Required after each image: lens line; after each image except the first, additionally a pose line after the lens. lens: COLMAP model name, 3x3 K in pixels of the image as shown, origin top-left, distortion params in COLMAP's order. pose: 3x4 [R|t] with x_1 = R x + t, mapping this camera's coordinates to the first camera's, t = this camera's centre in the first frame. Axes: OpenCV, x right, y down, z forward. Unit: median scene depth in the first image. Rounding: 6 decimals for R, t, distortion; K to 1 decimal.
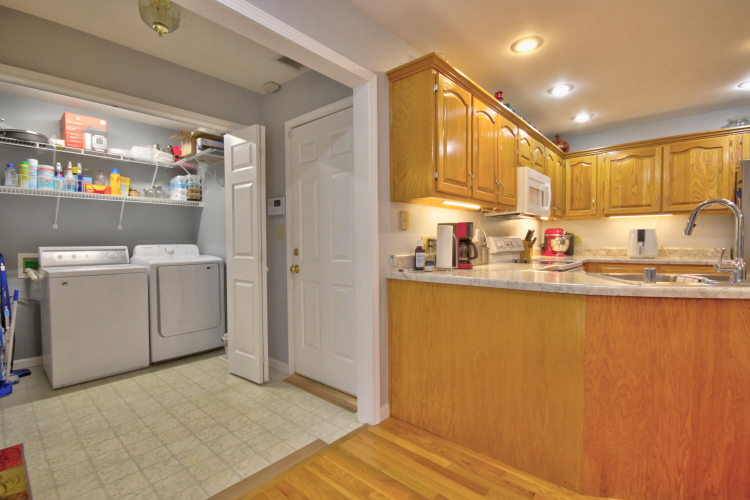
lens RADIAL K [[348.1, 0, 370.0], [0, 348.1, 252.0], [0, 0, 1]] dist [0.019590, -0.016076]
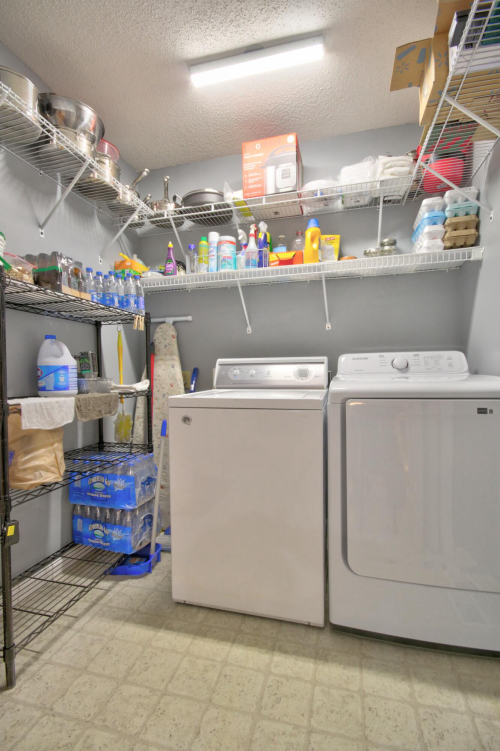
lens RADIAL K [[348.5, 0, 250.0], [0, 348.5, 375.5], [0, 0, 1]] dist [0.019590, -0.016076]
pose [[0.455943, 0.001010, -0.890008, -0.266576], [-0.025749, 0.999596, -0.012056, 0.023219], [0.889637, 0.028414, 0.455785, 0.649448]]
